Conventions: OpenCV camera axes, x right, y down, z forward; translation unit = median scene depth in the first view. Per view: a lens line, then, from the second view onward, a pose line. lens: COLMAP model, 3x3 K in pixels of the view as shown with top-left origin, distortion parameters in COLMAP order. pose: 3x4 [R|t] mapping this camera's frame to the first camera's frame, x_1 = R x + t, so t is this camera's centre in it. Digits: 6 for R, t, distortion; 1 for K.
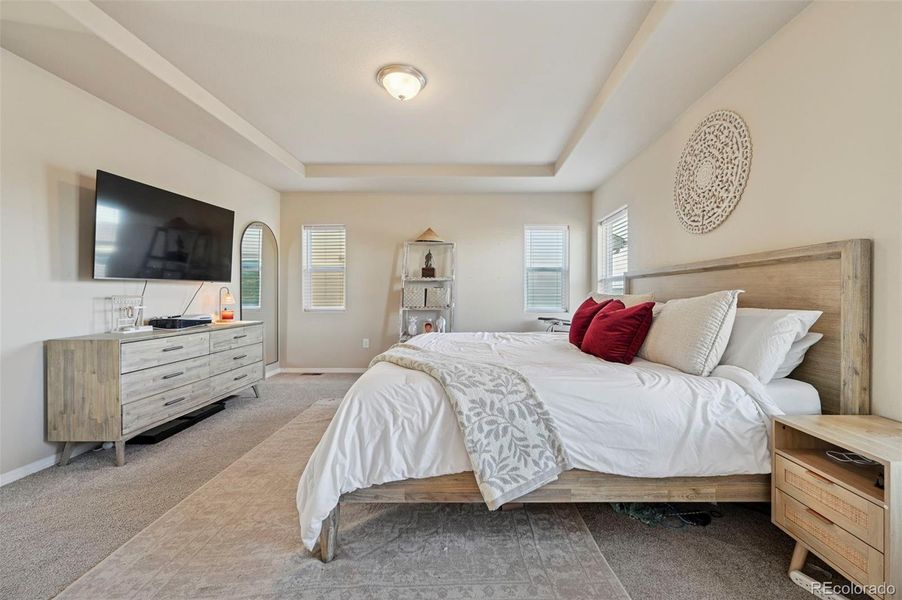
lens RADIAL K [[355.4, 0, 451.0], [0, 355.4, 300.0], [0, 0, 1]] dist [0.000299, -0.000005]
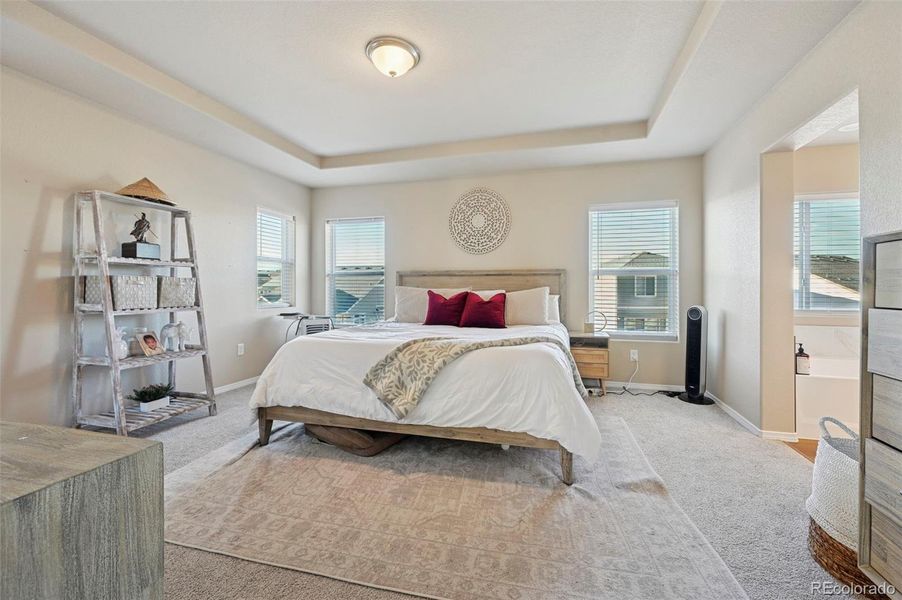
lens RADIAL K [[387.6, 0, 449.2], [0, 387.6, 296.9], [0, 0, 1]] dist [-0.000603, -0.000144]
pose [[0.227594, -0.019588, 0.973559, -1.222233], [0.010674, 0.999788, 0.017620, -0.010295], [-0.973698, 0.006382, 0.227755, 0.716839]]
